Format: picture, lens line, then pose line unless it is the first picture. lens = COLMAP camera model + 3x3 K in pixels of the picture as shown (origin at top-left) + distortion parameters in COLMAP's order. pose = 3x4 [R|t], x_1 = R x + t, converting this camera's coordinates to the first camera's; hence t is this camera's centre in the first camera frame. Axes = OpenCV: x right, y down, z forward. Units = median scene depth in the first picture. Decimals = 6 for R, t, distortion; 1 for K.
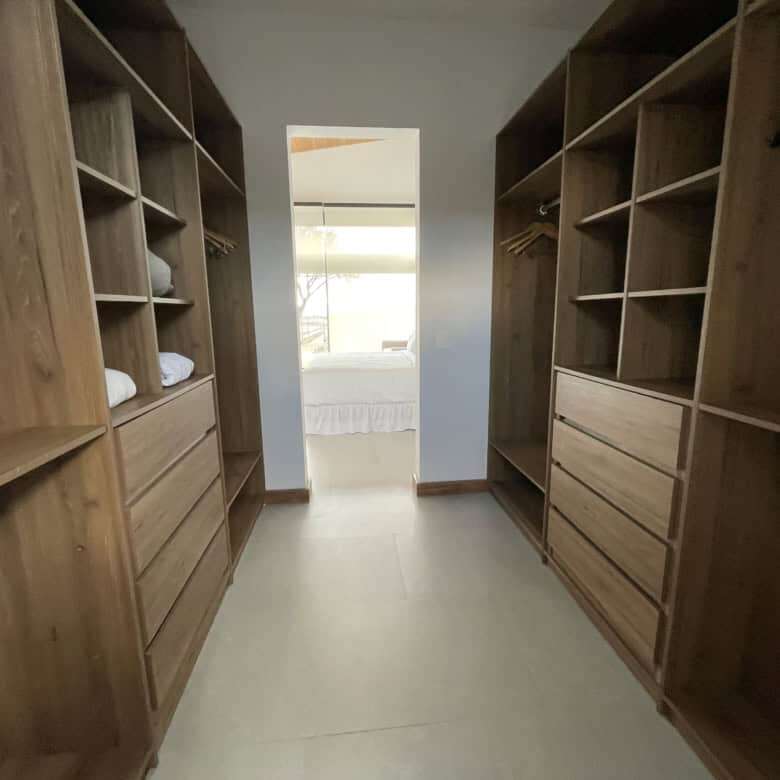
lens RADIAL K [[424.9, 0, 390.0], [0, 424.9, 390.0], [0, 0, 1]] dist [-0.002715, -0.003075]
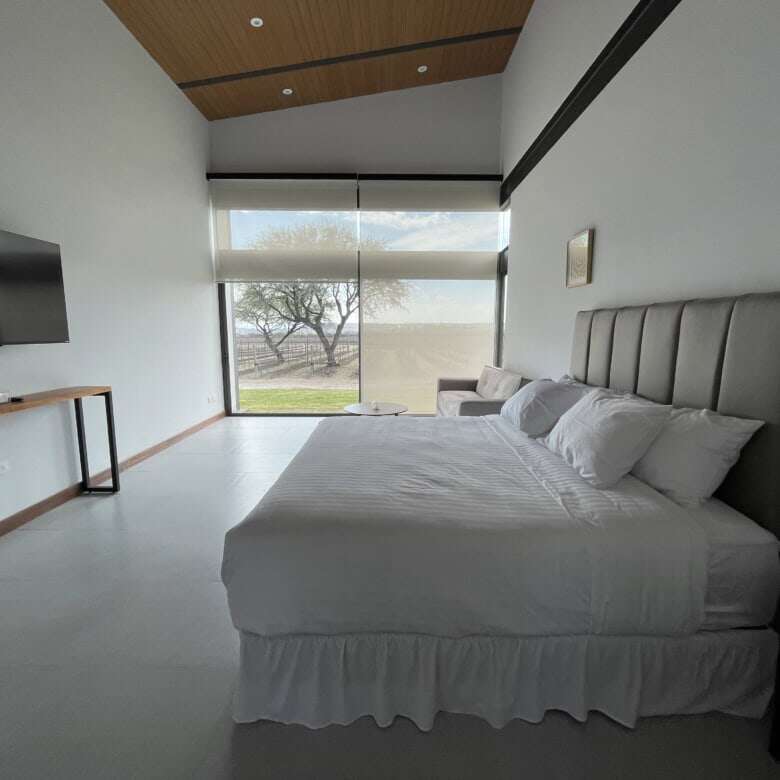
lens RADIAL K [[424.9, 0, 390.0], [0, 424.9, 390.0], [0, 0, 1]] dist [-0.002715, -0.003075]
pose [[0.995019, 0.031347, -0.094634, -0.030855], [-0.035530, 0.998450, -0.042844, -0.067626], [0.093144, 0.045993, 0.994590, 0.335060]]
